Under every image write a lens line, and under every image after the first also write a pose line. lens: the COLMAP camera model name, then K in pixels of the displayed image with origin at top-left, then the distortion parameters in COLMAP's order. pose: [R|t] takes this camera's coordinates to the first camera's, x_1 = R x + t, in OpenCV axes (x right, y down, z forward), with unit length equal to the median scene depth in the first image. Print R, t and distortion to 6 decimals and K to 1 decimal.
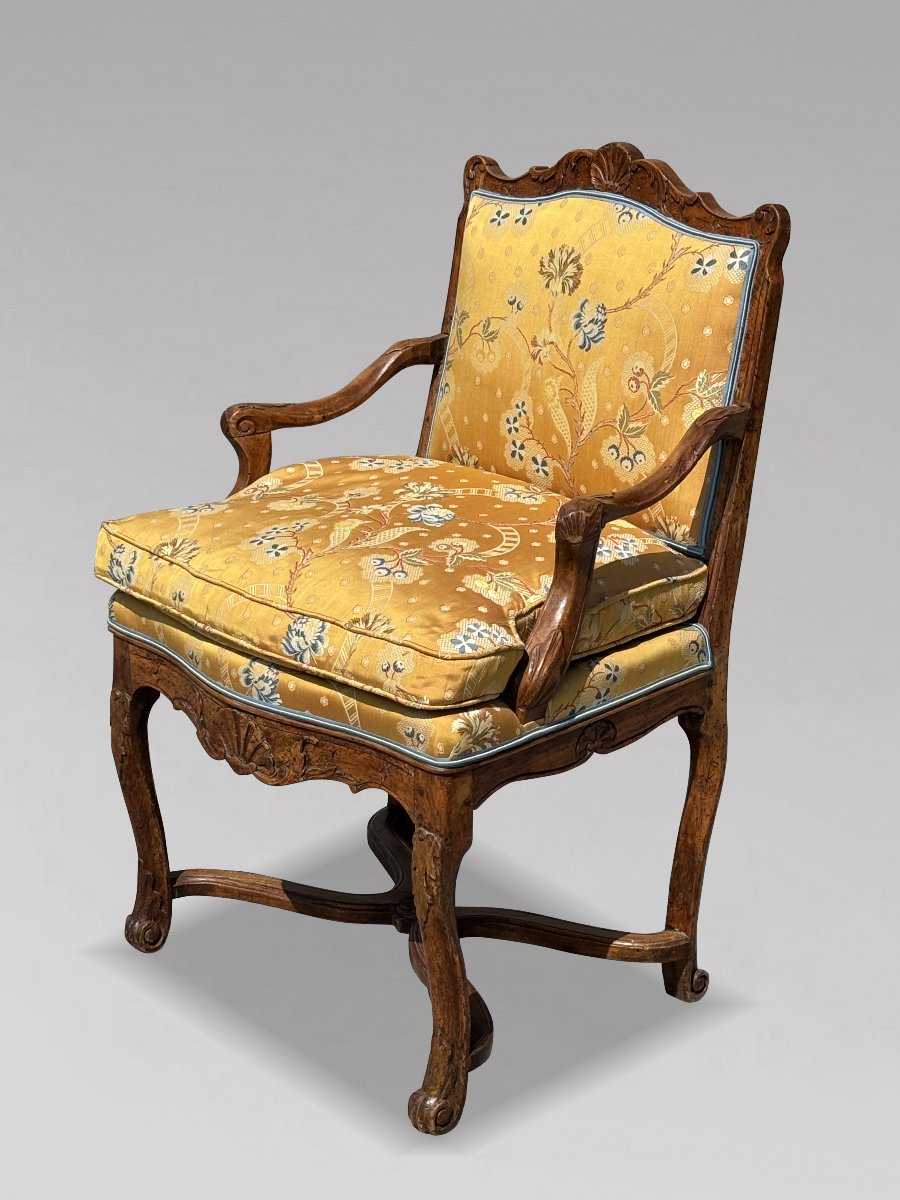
lens RADIAL K [[2454.0, 0, 439.9], [0, 2454.0, 622.5], [0, 0, 1]] dist [0.206730, 0.000000]
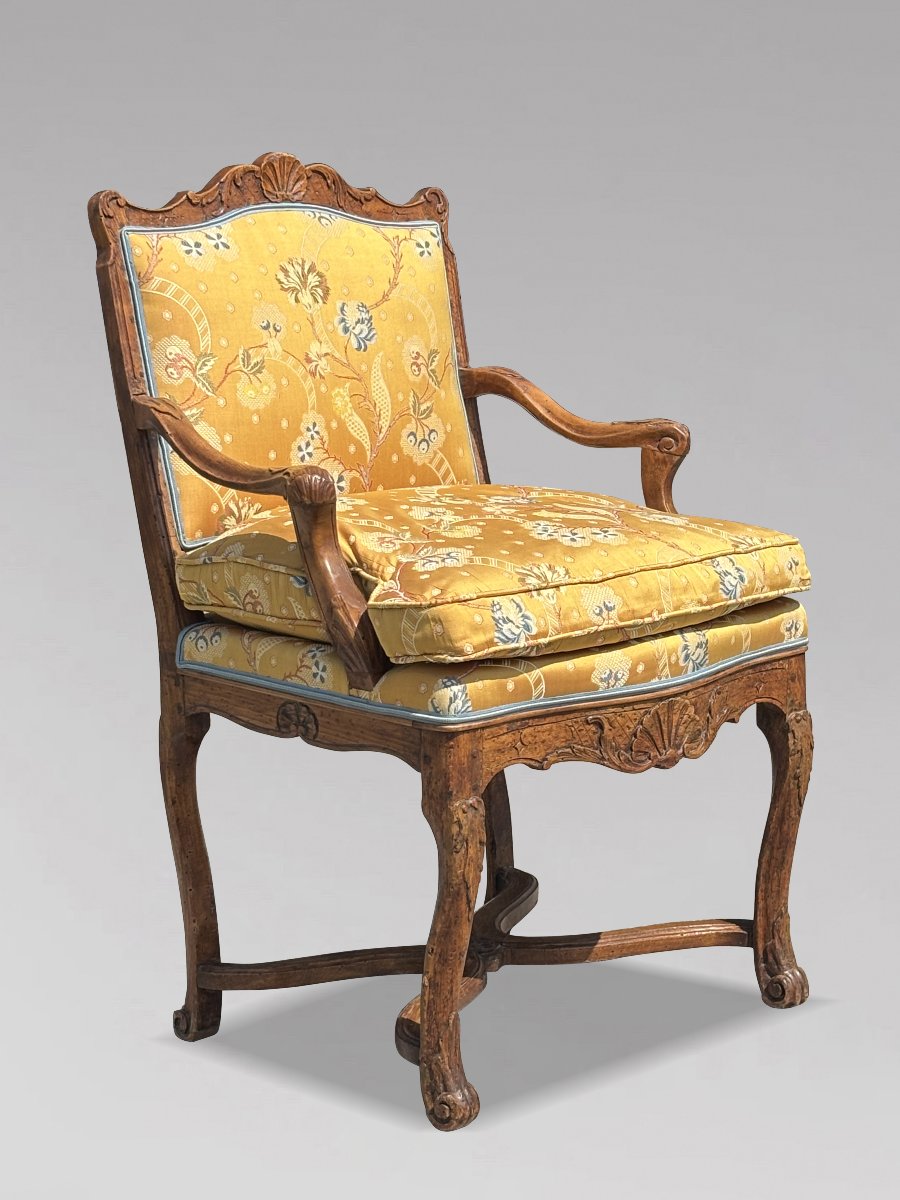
lens RADIAL K [[2757.9, 0, 470.0], [0, 2757.9, 615.2], [0, 0, 1]] dist [0.203605, 0.000000]
pose [[-0.127701, -0.167690, 0.977534, -1.070190], [0.311895, 0.928812, 0.200076, -0.224090], [-0.941496, 0.330438, -0.066309, 1.081450]]
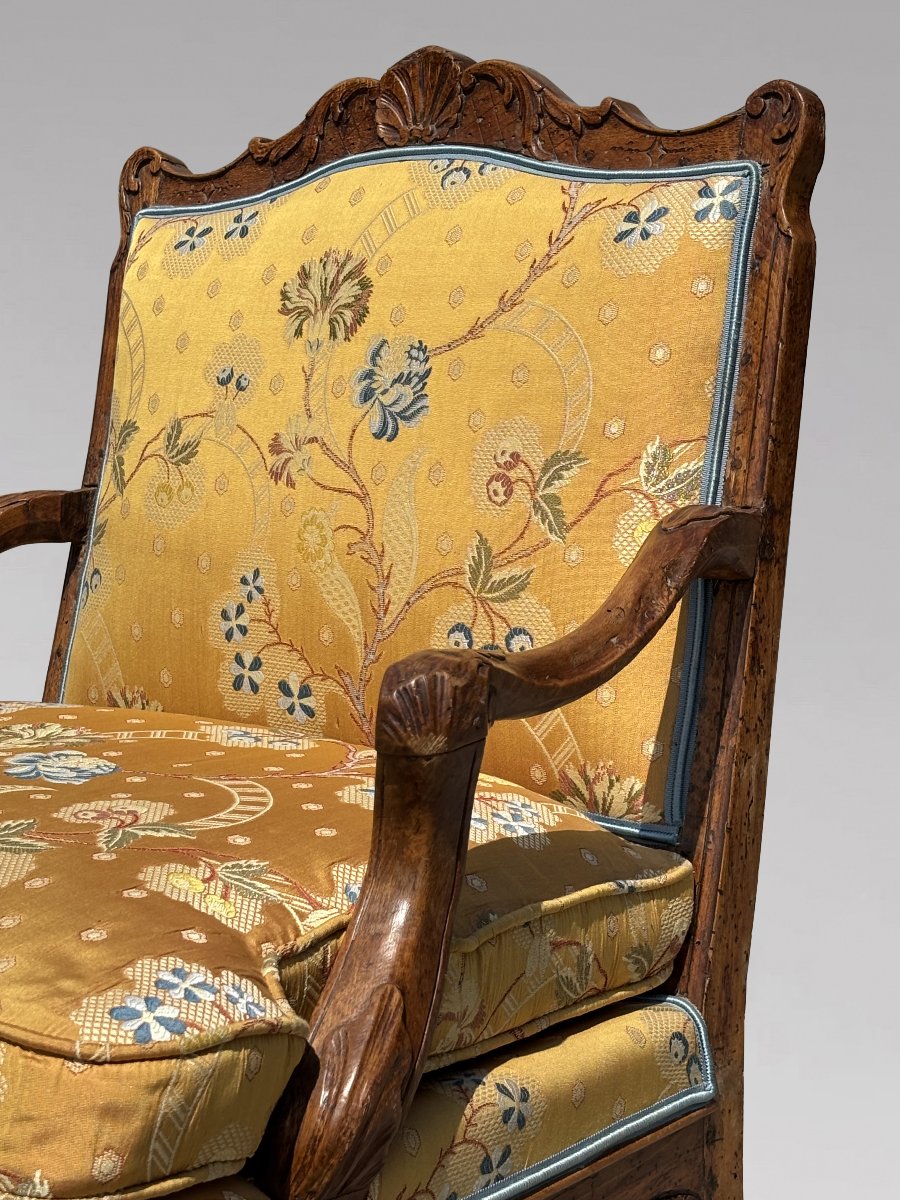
lens RADIAL K [[2454.0, 0, 462.9], [0, 2454.0, 627.7], [0, 0, 1]] dist [0.206730, 0.000000]
pose [[0.988877, -0.018018, 0.147637, 0.002650], [0.050826, 0.973814, -0.221592, 0.031693], [-0.139778, 0.226631, 0.963899, 0.553379]]
